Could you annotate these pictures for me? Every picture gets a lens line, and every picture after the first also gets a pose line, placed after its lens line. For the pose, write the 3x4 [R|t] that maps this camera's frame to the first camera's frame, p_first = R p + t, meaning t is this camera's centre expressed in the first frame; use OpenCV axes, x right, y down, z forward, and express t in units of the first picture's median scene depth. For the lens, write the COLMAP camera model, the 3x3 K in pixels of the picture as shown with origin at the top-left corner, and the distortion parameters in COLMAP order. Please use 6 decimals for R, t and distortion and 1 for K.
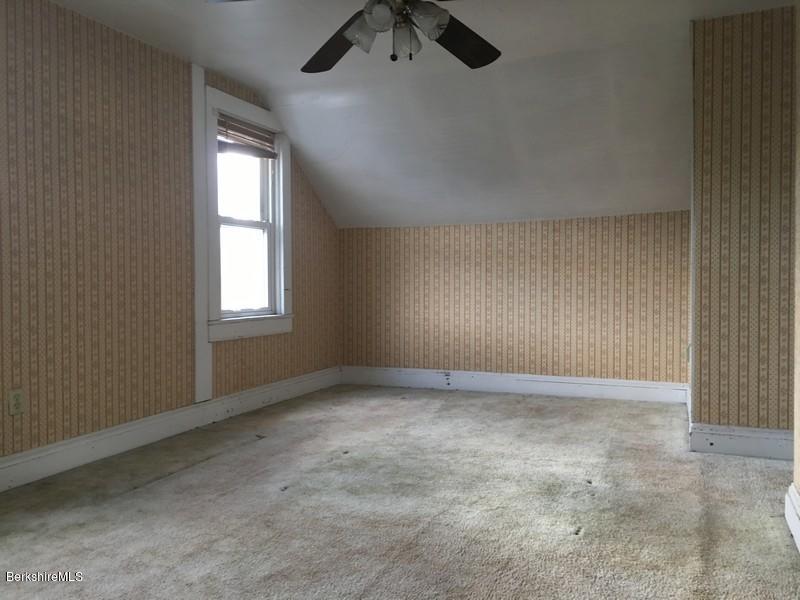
lens RADIAL K [[676.2, 0, 397.2], [0, 676.2, 299.2], [0, 0, 1]] dist [0.064629, -0.053545]
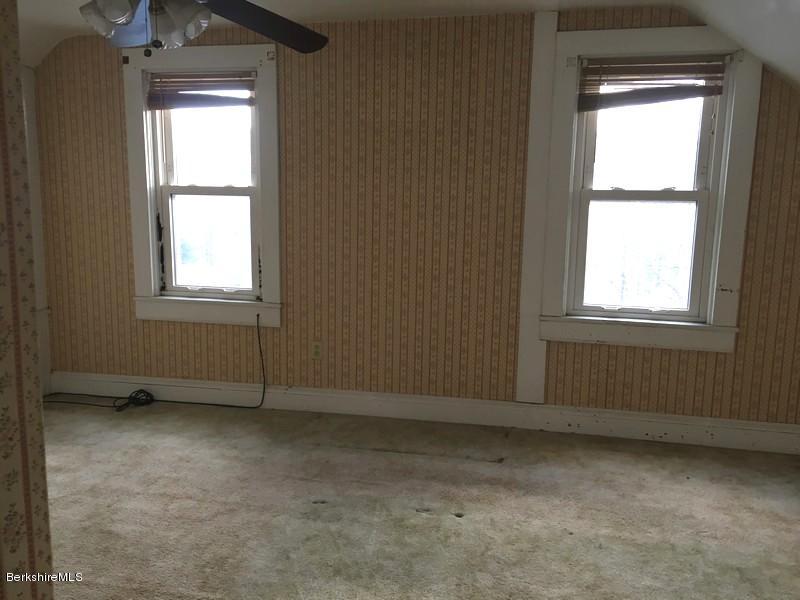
lens RADIAL K [[676.2, 0, 401.9], [0, 676.2, 302.4], [0, 0, 1]] dist [0.064629, -0.053545]
pose [[0.172017, 0.157516, -0.972419, 0.546901], [-0.045594, 0.987348, 0.151869, -0.111307], [0.984038, 0.018212, 0.177022, 0.687886]]
